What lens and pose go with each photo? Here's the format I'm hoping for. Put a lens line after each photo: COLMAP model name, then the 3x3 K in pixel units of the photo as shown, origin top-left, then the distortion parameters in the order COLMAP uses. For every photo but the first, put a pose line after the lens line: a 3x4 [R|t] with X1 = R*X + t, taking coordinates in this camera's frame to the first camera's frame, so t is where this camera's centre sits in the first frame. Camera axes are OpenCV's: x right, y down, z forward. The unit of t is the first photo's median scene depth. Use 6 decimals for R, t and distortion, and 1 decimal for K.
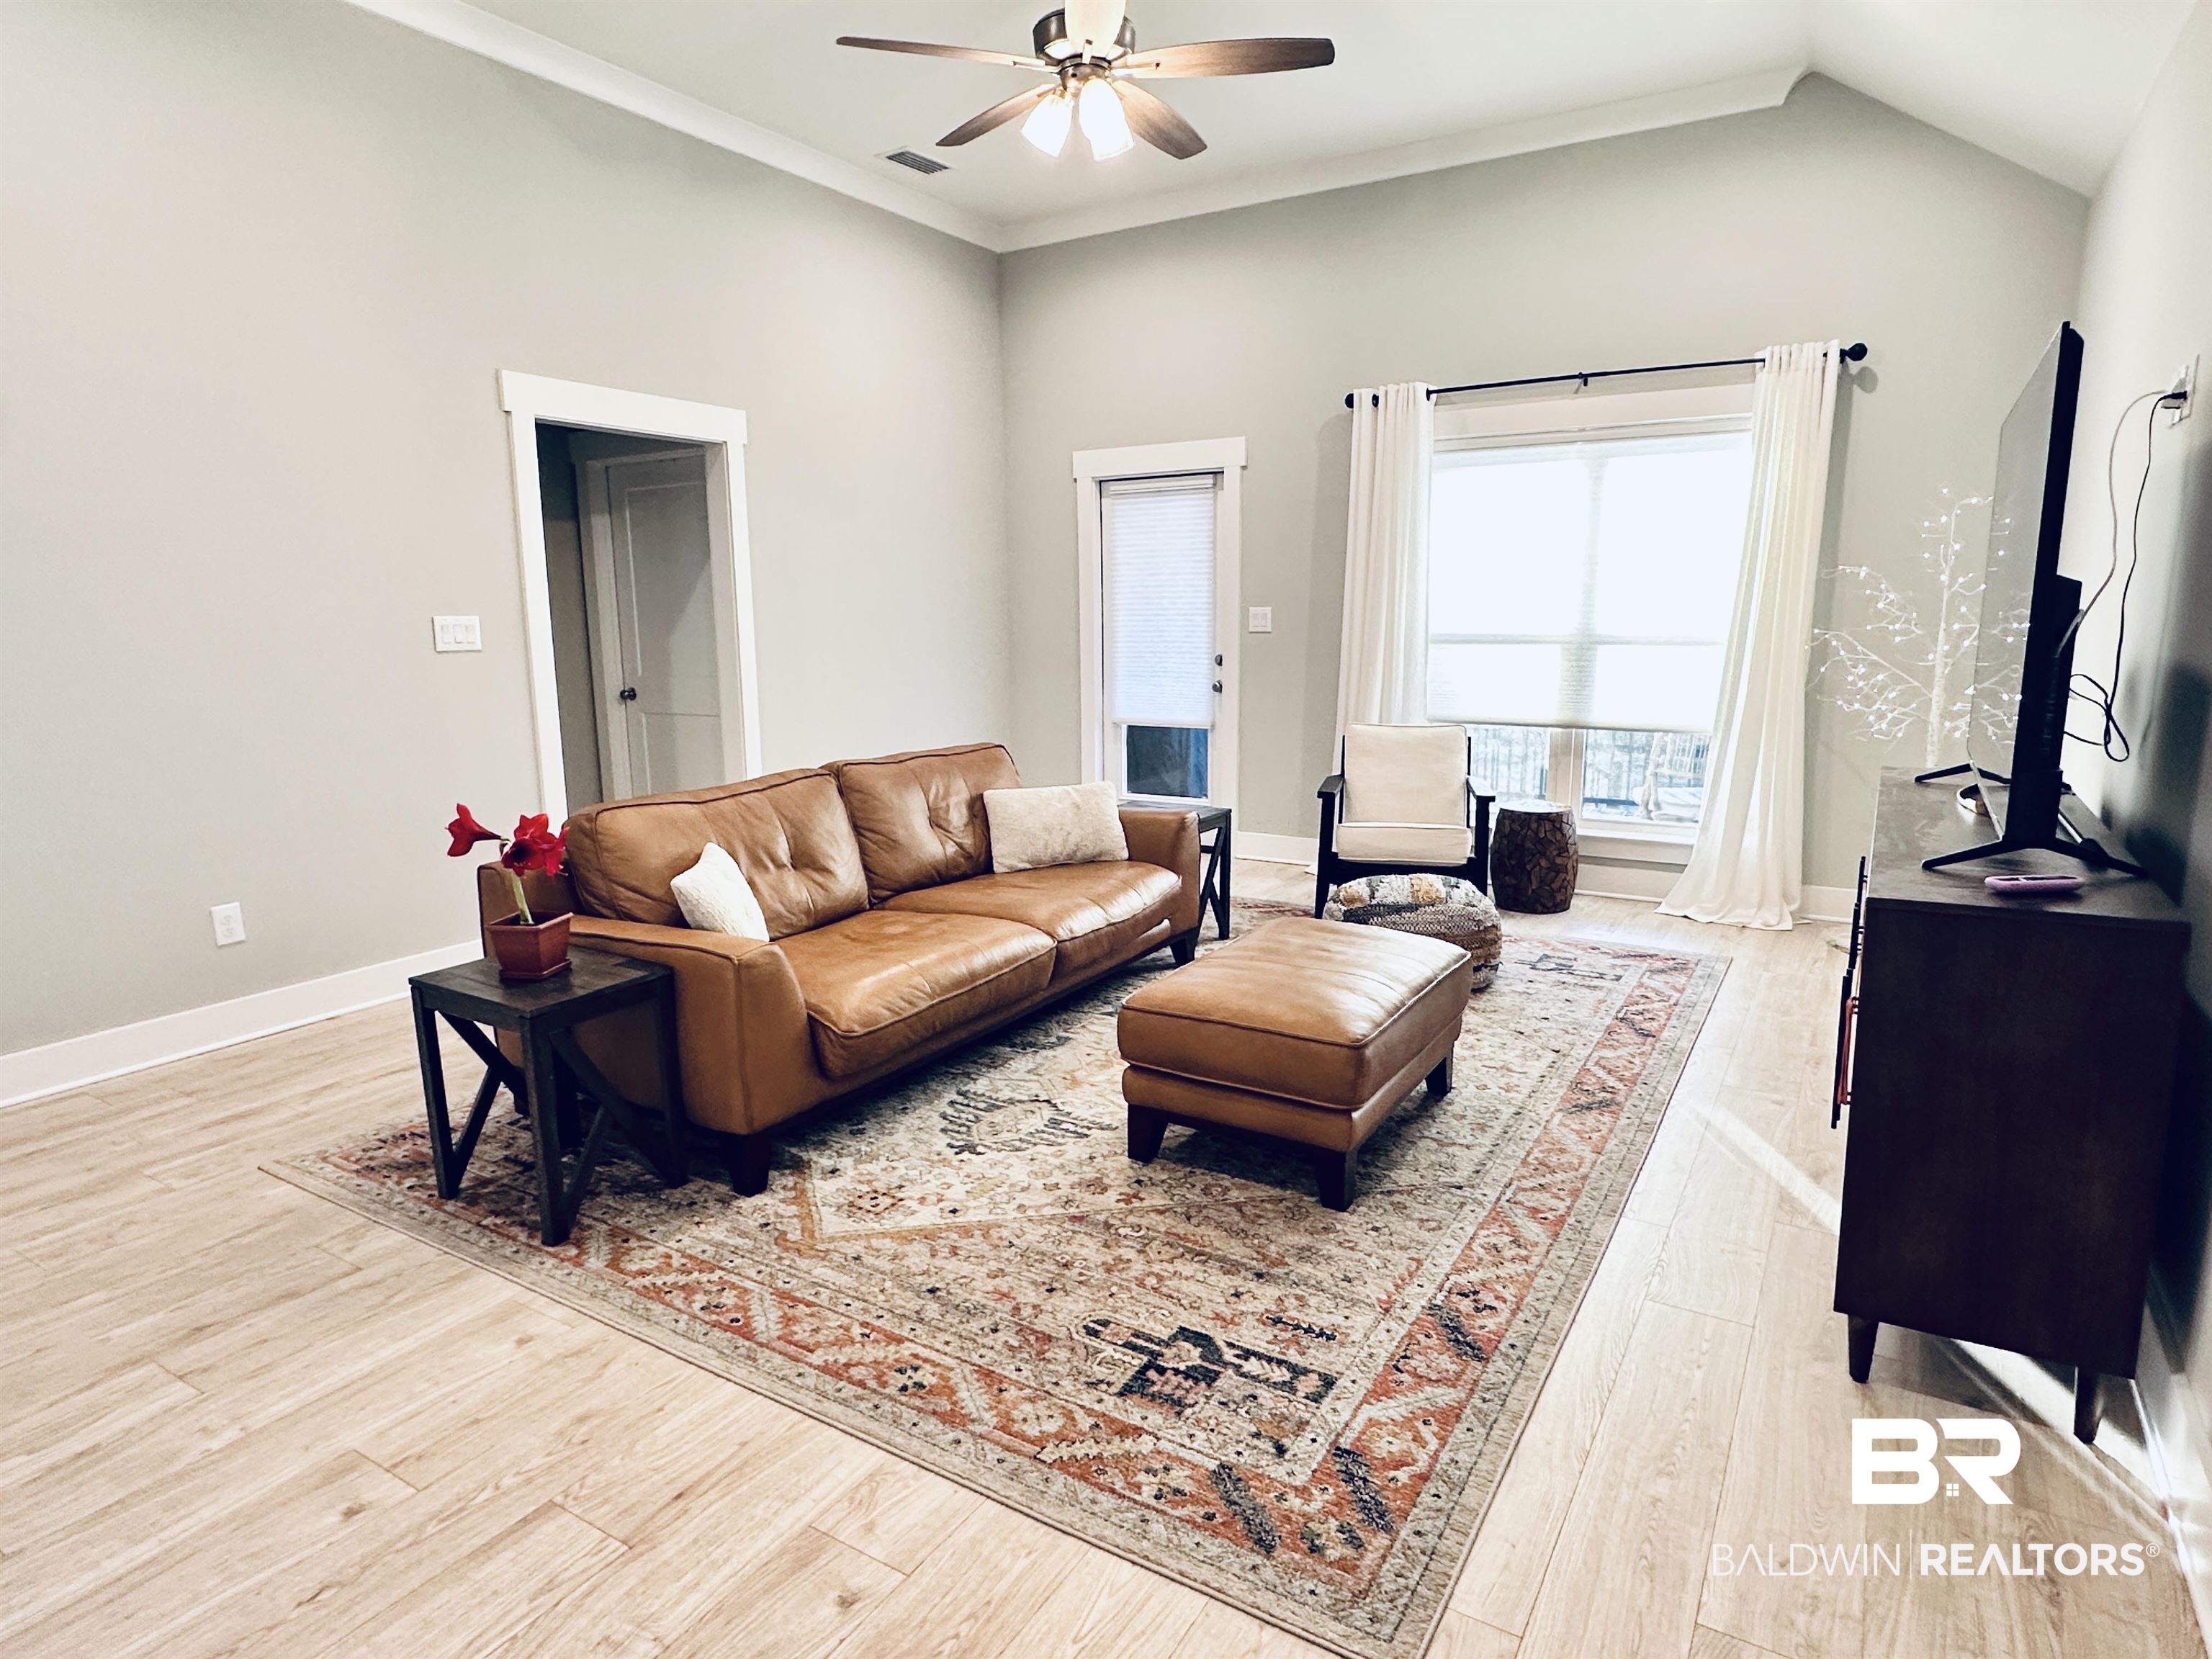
lens RADIAL K [[1247.9, 0, 1106.0], [0, 1247.9, 829.5], [0, 0, 1]] dist [0.000044, 0.000144]
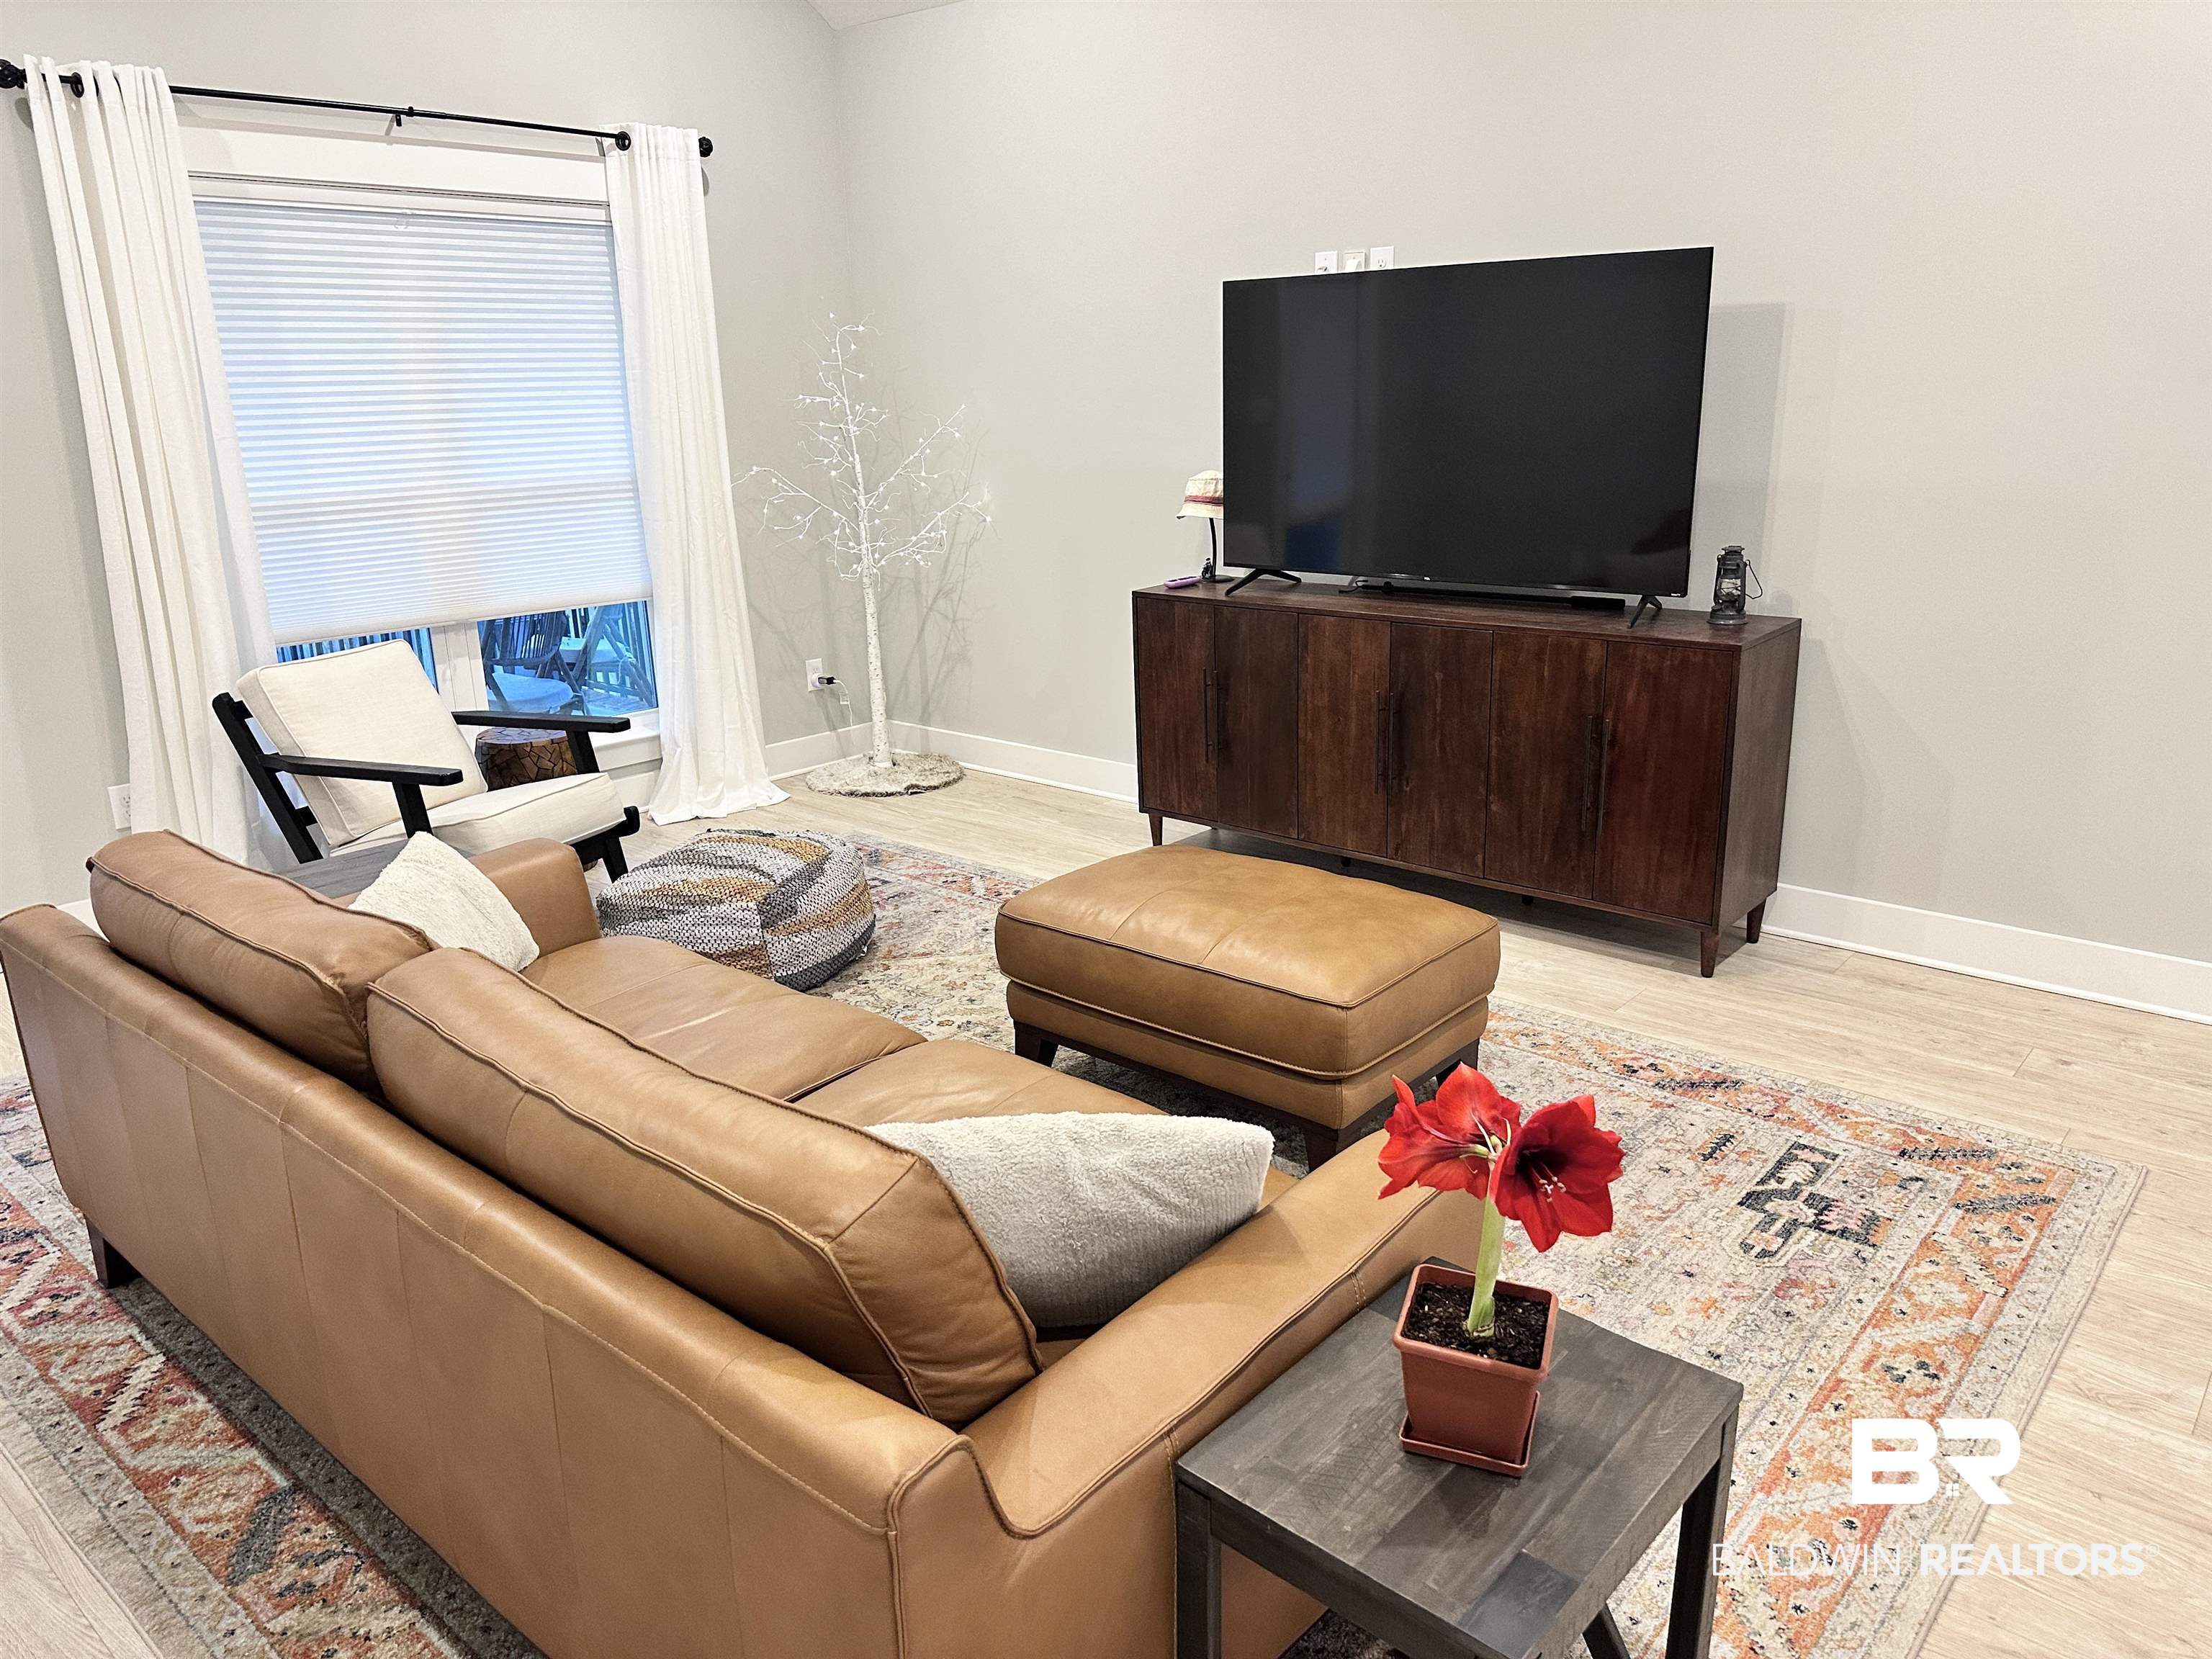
lens RADIAL K [[1533.7, 0, 1106.0], [0, 1533.7, 829.5], [0, 0, 1]] dist [0.003850, -0.008703]
pose [[0.168275, -0.269692, 0.948130, -1.124342], [0.191998, 0.952391, 0.236828, -0.273613], [-0.966861, 0.142187, 0.212044, 1.218830]]
